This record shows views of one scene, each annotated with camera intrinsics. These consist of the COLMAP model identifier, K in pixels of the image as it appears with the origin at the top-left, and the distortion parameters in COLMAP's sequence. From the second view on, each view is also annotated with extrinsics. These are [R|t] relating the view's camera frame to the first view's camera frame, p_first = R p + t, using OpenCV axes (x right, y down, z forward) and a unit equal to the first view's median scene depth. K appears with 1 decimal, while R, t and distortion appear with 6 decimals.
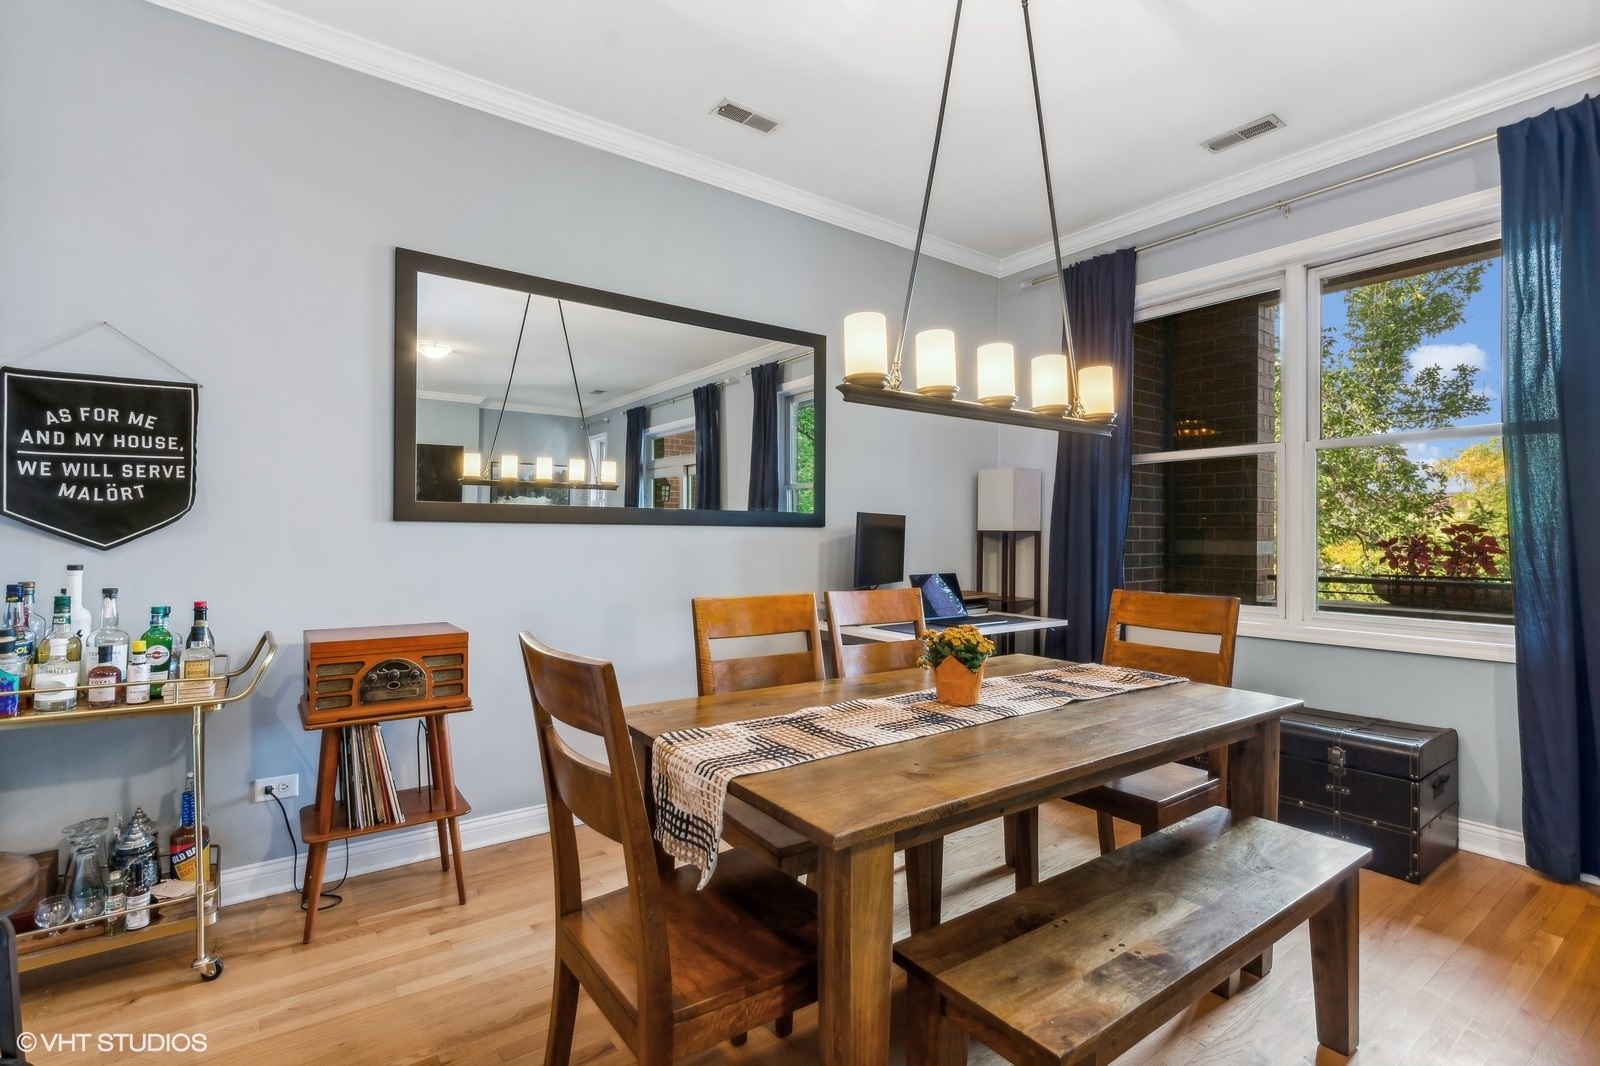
lens RADIAL K [[746.6, 0, 769.9], [0, 746.6, 532.0], [0, 0, 1]] dist [0.001736, 0.000627]
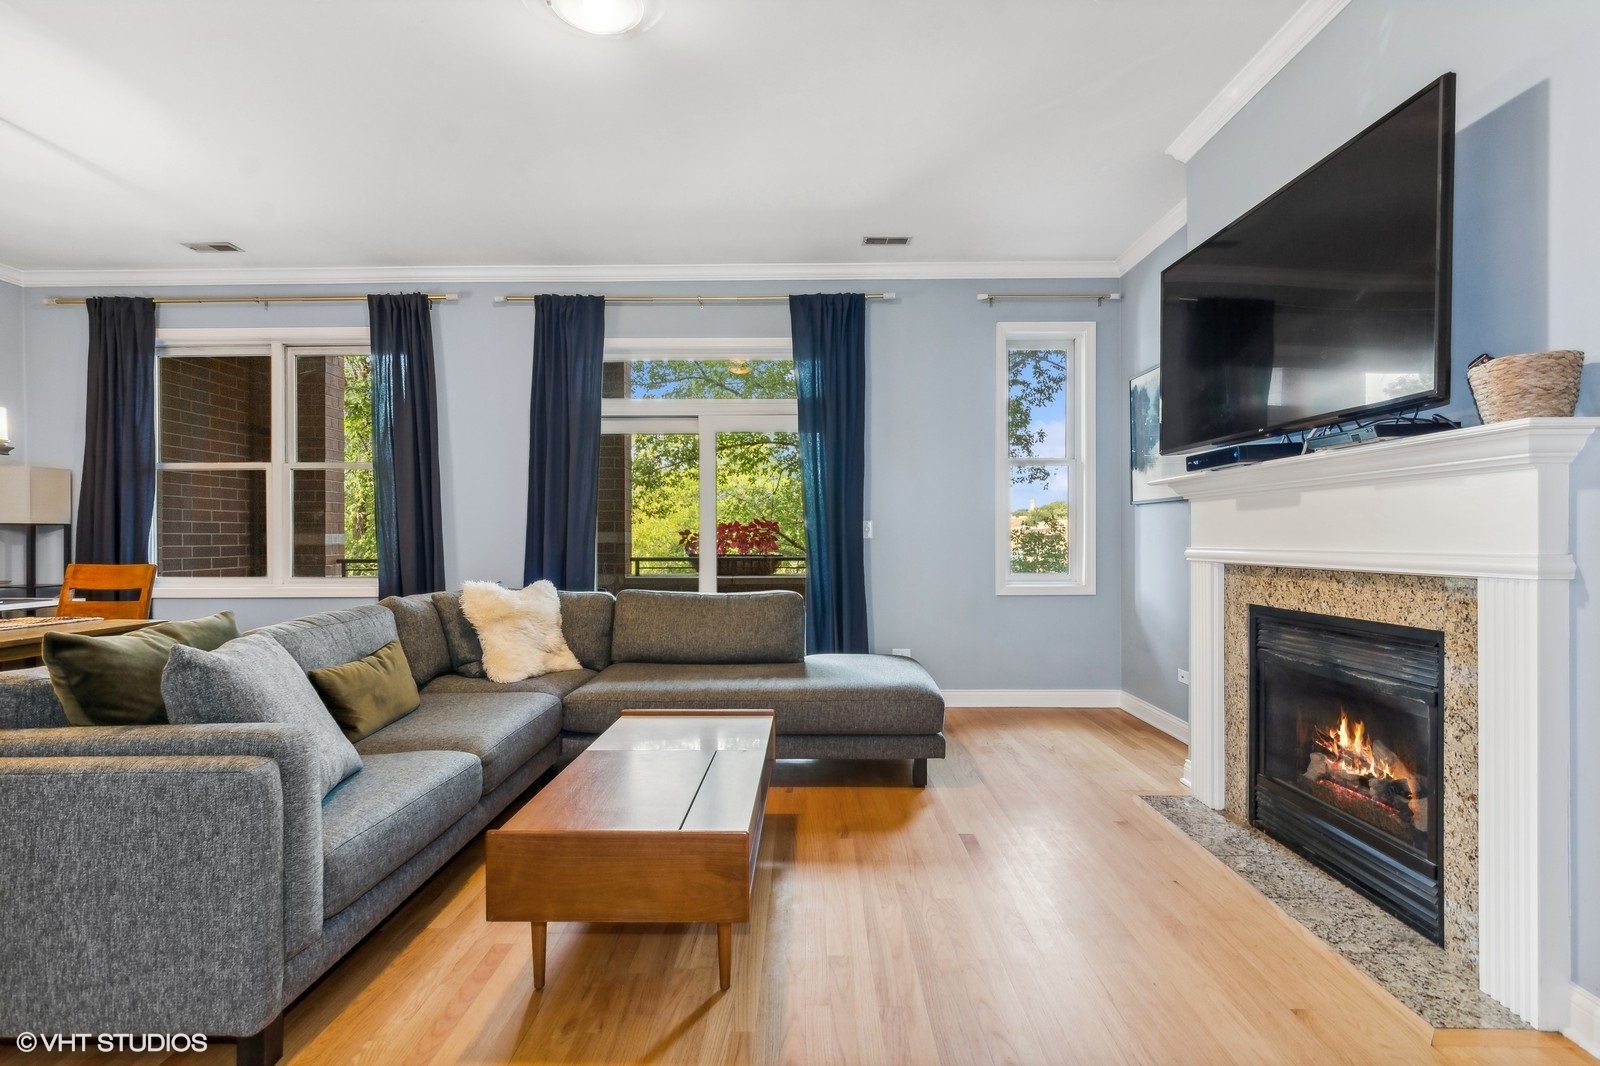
lens RADIAL K [[742.3, 0, 800.0], [0, 742.3, 533.0], [0, 0, 1]] dist [0.000193, -0.012028]
pose [[0.584529, -0.005545, 0.811354, 0.171567], [0.010759, 0.999942, -0.000917, 0.043794], [-0.811301, 0.009265, 0.584555, -0.984675]]
